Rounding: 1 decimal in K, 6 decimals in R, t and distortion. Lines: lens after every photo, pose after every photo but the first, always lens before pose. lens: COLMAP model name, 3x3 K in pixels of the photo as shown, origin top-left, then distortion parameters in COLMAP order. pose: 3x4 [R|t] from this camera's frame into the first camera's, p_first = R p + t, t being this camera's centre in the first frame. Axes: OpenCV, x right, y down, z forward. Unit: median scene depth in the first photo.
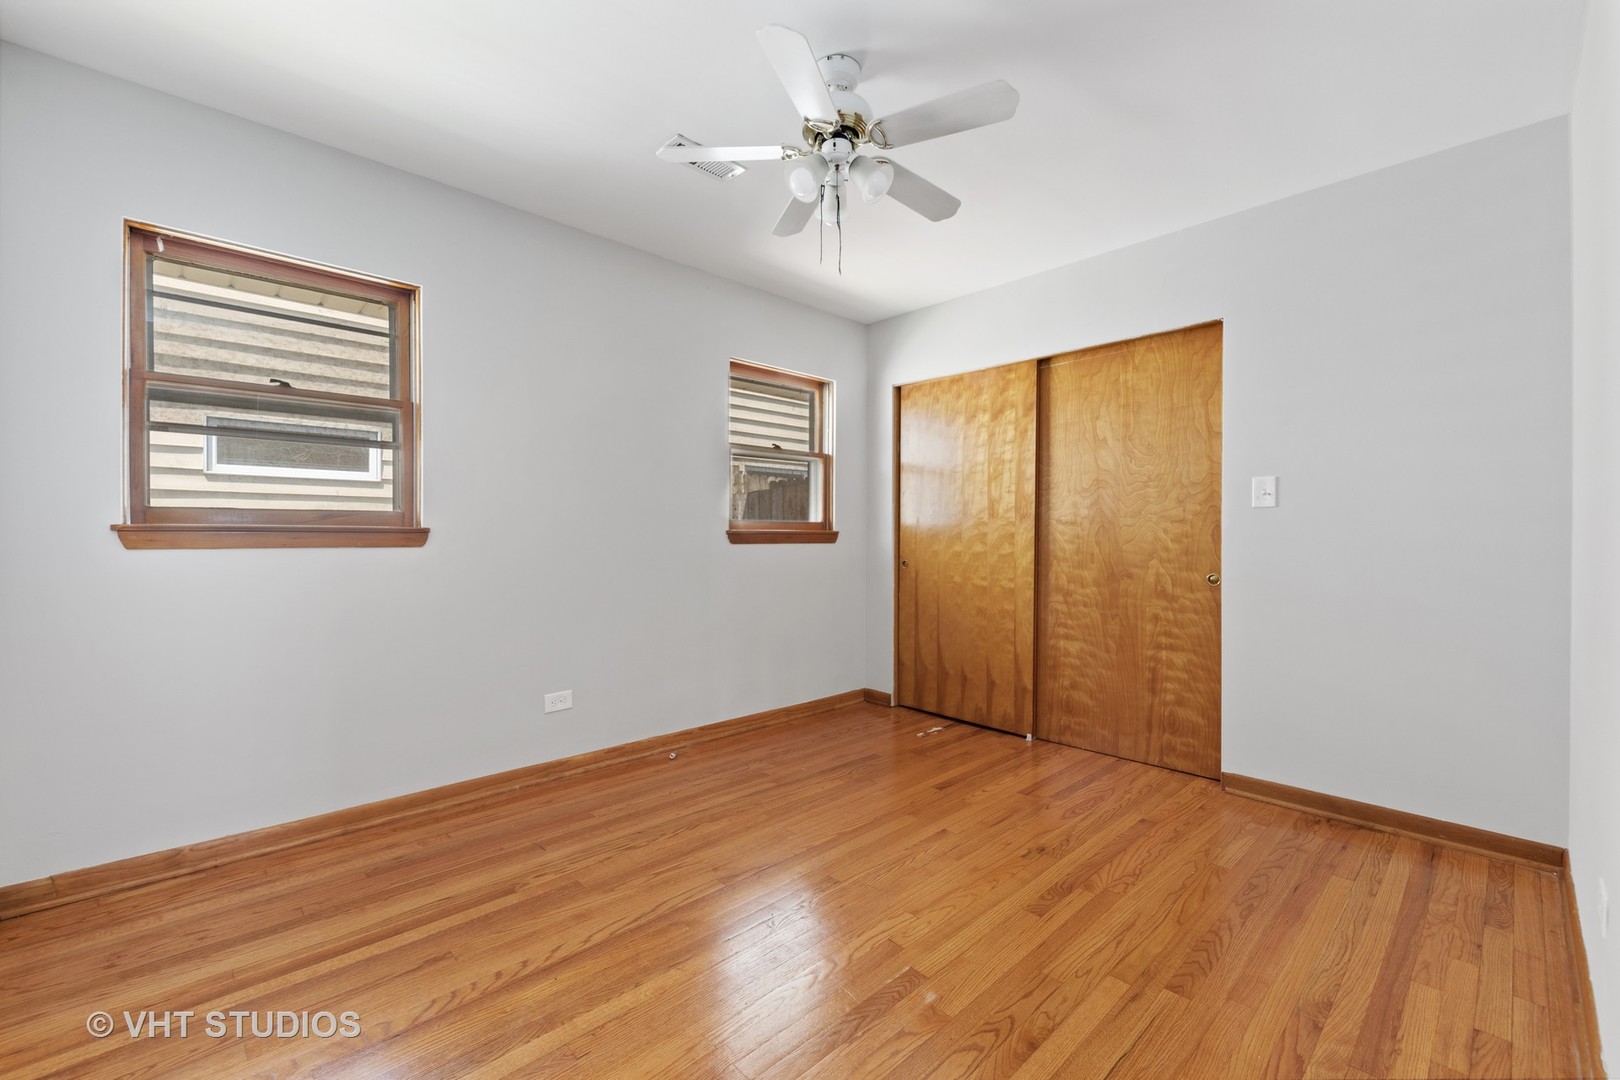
lens RADIAL K [[668.4, 0, 810.0], [0, 668.4, 532.4], [0, 0, 1]] dist [-0.001158, -0.000126]
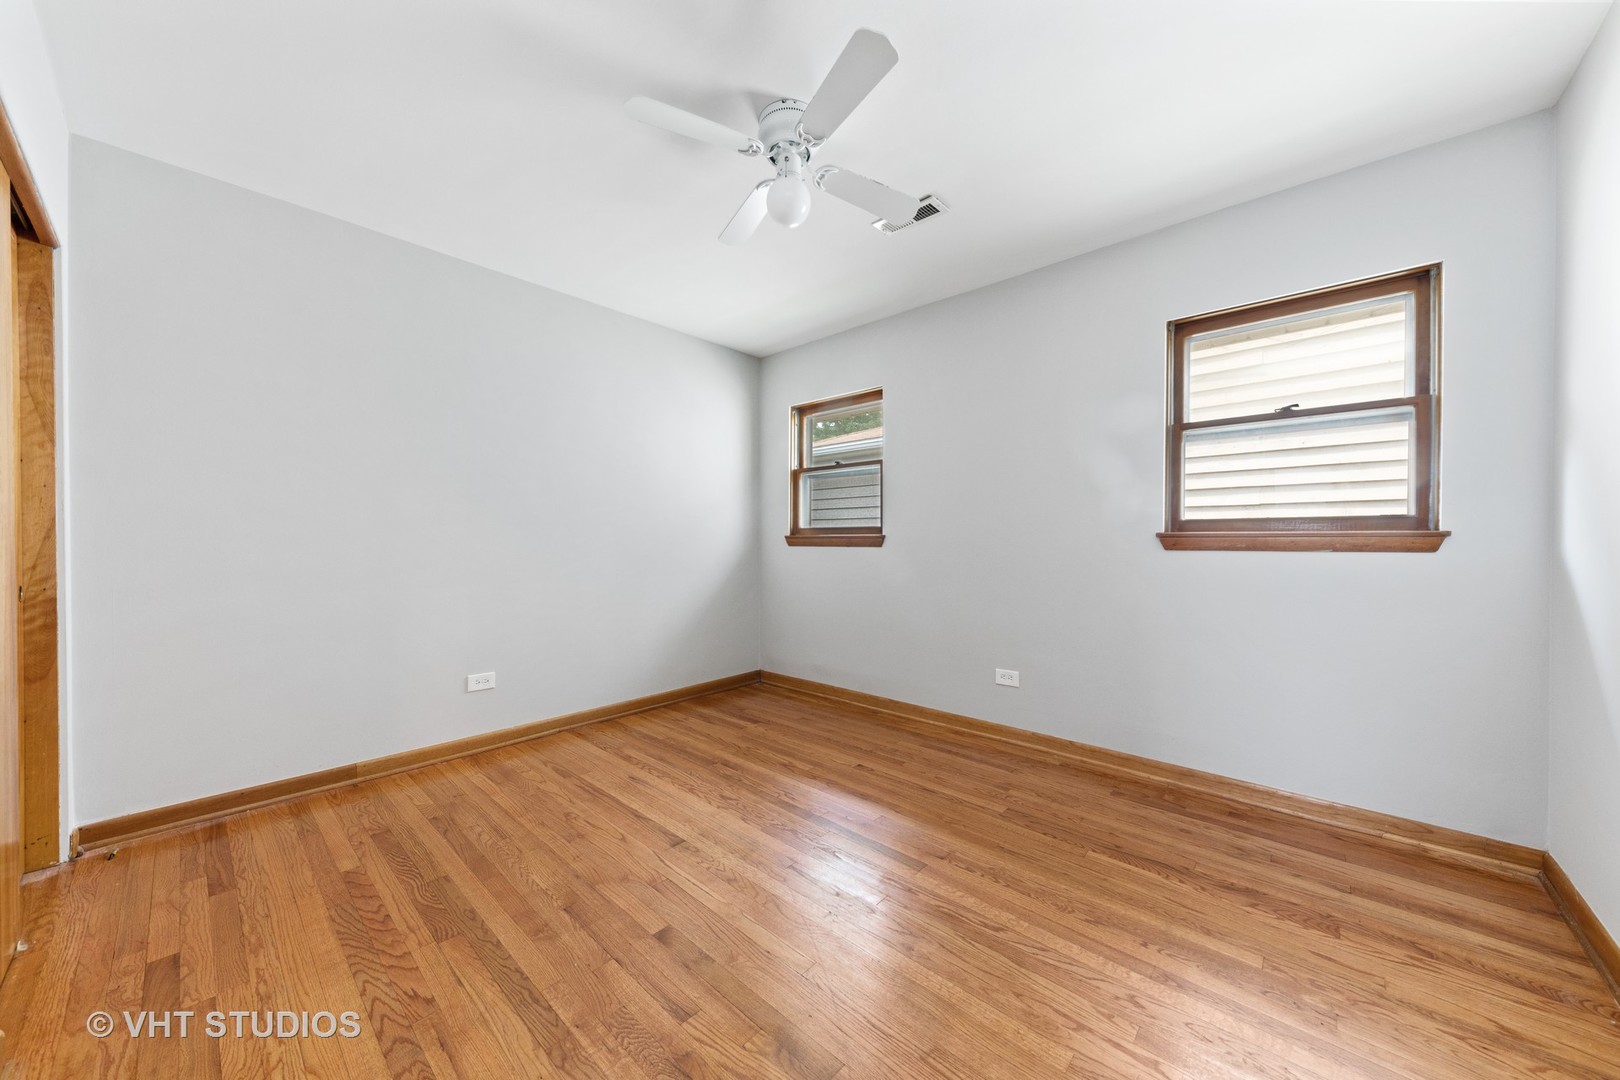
lens RADIAL K [[554.7, 0, 805.7], [0, 554.7, 542.1], [0, 0, 1]] dist [0.011508, -0.000003]
pose [[0.082463, 0.003527, -0.996588, 0.183889], [0.004596, 0.999982, 0.003919, 0.001013], [0.996584, -0.004903, 0.082445, 0.174069]]
